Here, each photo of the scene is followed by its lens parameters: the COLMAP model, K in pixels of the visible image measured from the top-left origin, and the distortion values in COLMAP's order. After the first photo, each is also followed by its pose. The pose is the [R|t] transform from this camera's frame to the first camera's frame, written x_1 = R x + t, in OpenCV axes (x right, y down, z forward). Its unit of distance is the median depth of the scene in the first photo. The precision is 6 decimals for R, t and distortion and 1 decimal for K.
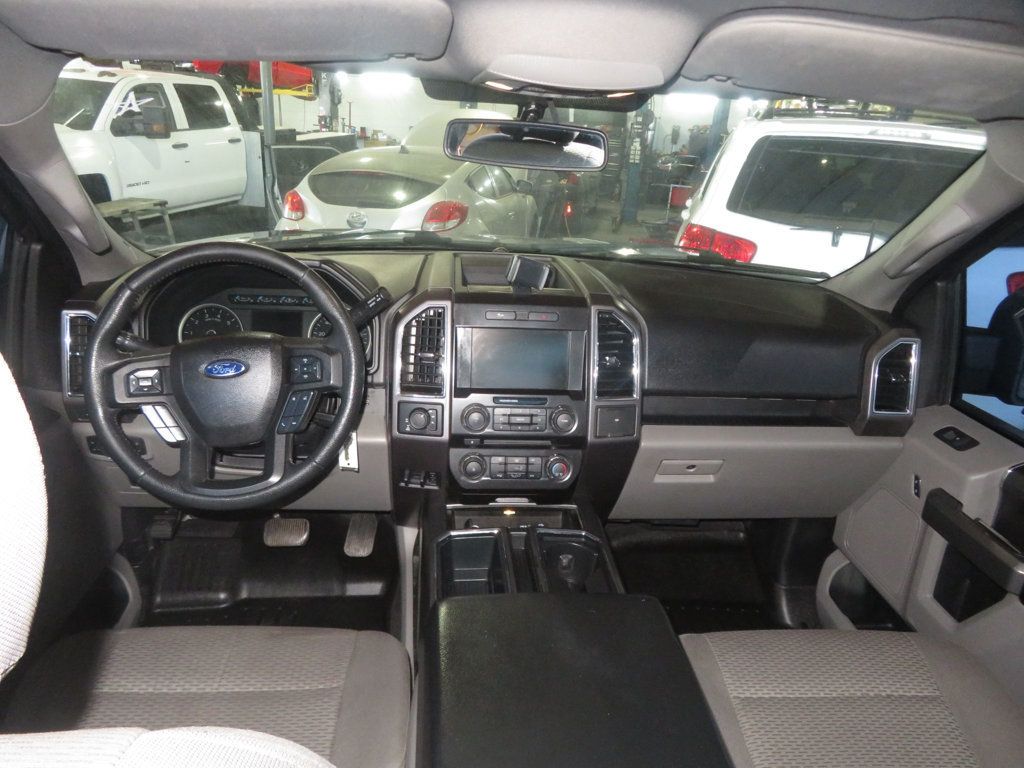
lens RADIAL K [[715.3, 0, 514.0], [0, 715.3, 384.6], [0, 0, 1]] dist [0.012623, -0.002561]
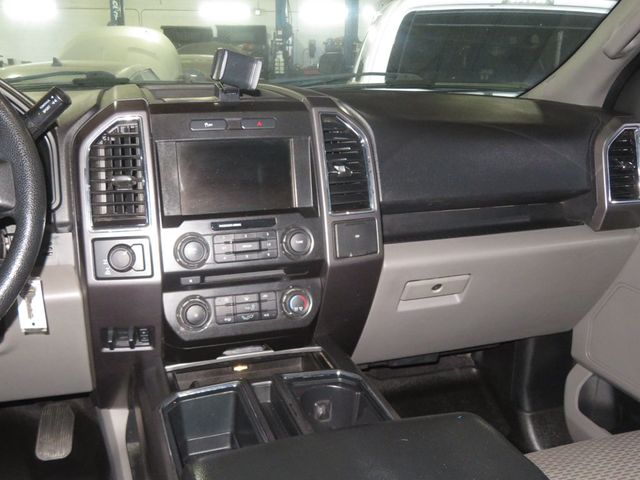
lens RADIAL K [[666.9, 0, 317.9], [0, 666.9, 239.7], [0, 0, 1]] dist [-0.019151, 0.000000]
pose [[0.972828, -0.109220, 0.204147, -0.065436], [0.125073, 0.989923, -0.066395, 0.099482], [-0.194838, 0.090124, 0.976686, 0.222605]]
